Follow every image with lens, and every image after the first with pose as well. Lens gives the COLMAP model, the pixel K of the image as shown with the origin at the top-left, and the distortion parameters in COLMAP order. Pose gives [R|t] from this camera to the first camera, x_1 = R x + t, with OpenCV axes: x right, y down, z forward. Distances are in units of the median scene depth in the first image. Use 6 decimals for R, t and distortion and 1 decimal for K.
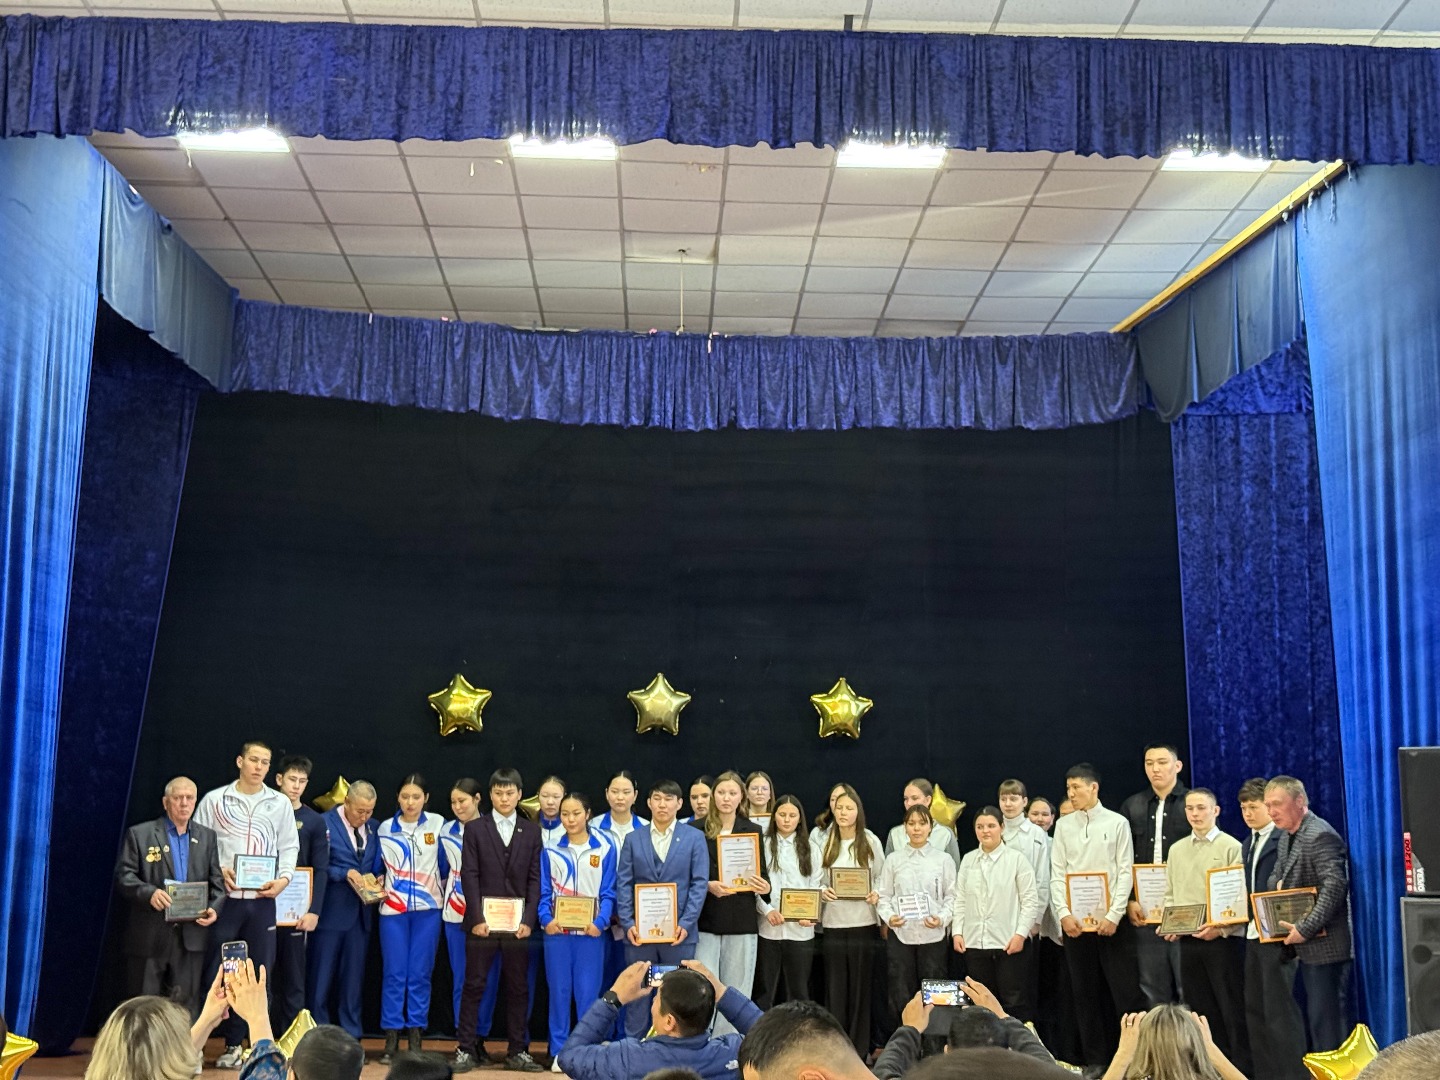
lens RADIAL K [[2016.8, 0, 721.3], [0, 2016.8, 525.8], [0, 0, 1]] dist [0.181557, -0.338502]
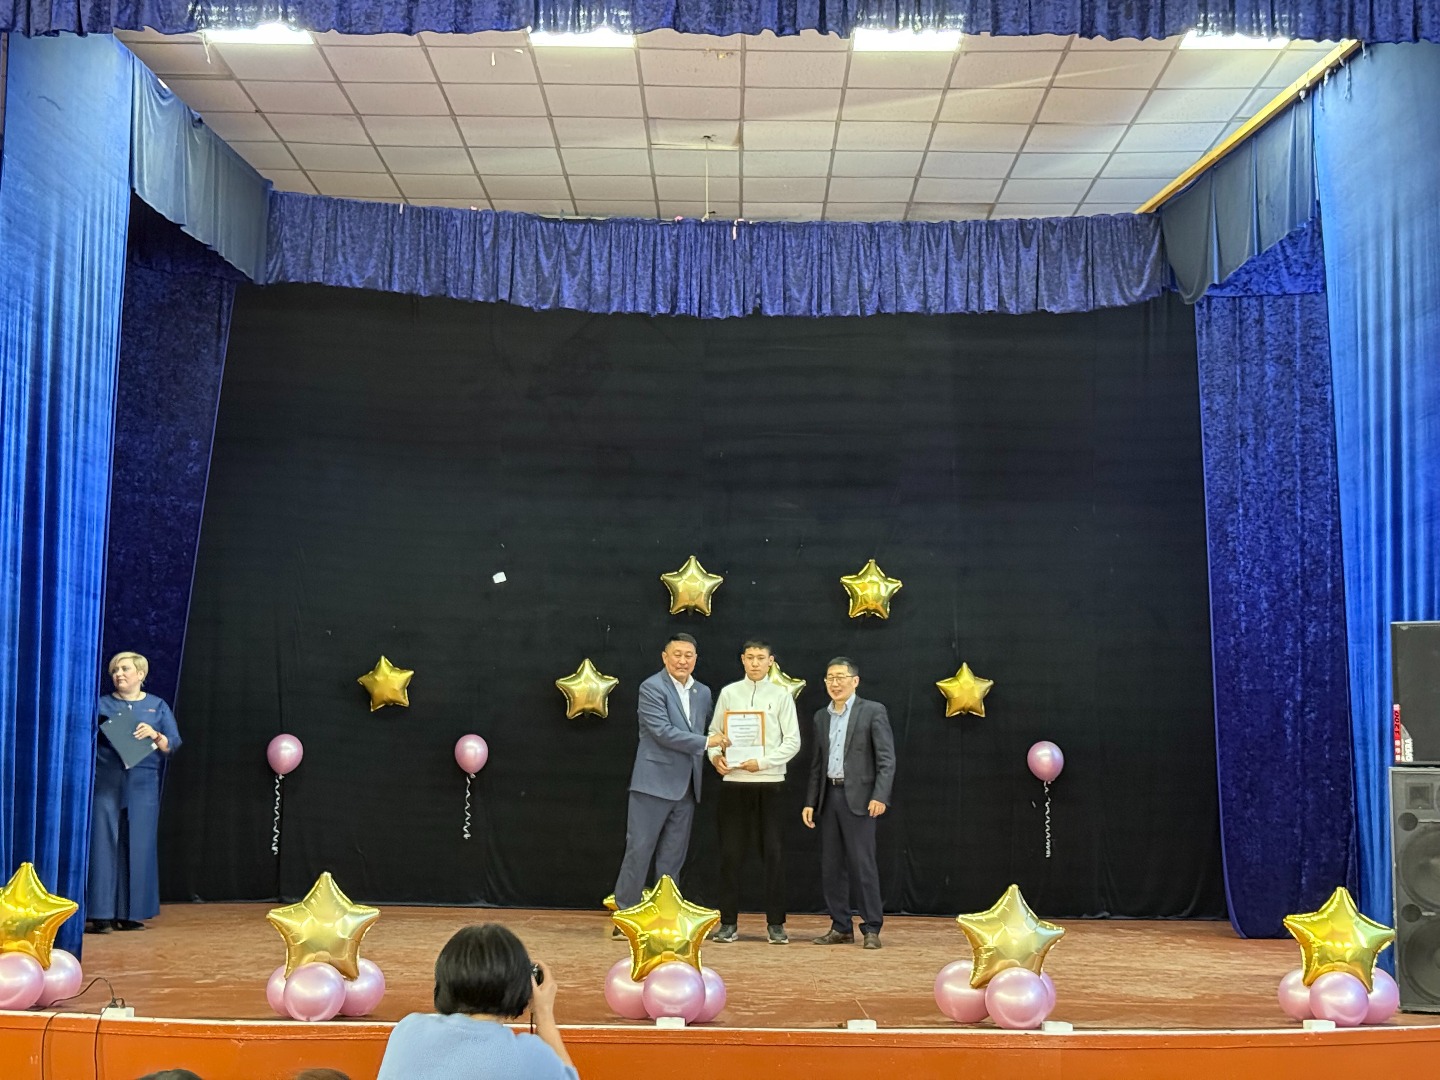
lens RADIAL K [[2015.7, 0, 718.7], [0, 2015.7, 537.9], [0, 0, 1]] dist [0.193594, -0.418615]
pose [[0.999246, -0.005618, -0.038422, 0.024408], [0.008057, 0.997941, 0.063637, -0.001166], [0.037985, -0.063899, 0.997233, -0.019974]]
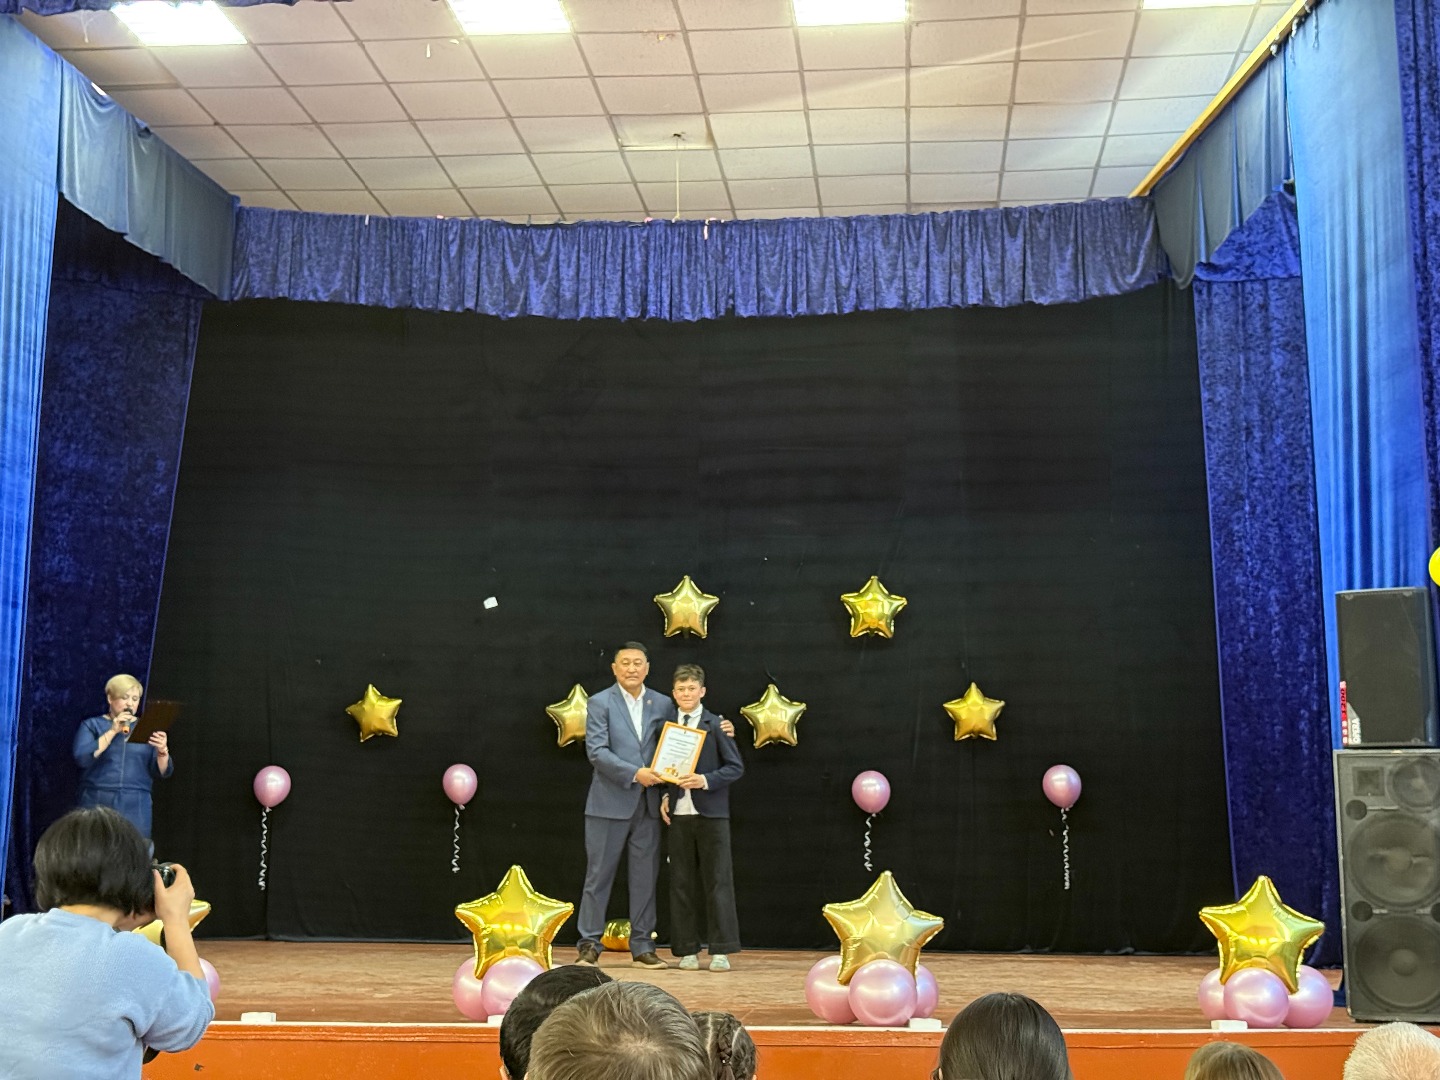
lens RADIAL K [[2017.7, 0, 713.3], [0, 2017.7, 546.7], [0, 0, 1]] dist [0.200092, -0.466832]
pose [[0.991601, -0.027282, -0.126427, 0.117479], [0.030403, 0.999277, 0.022822, 0.040248], [0.125713, -0.026474, 0.991713, 0.029809]]
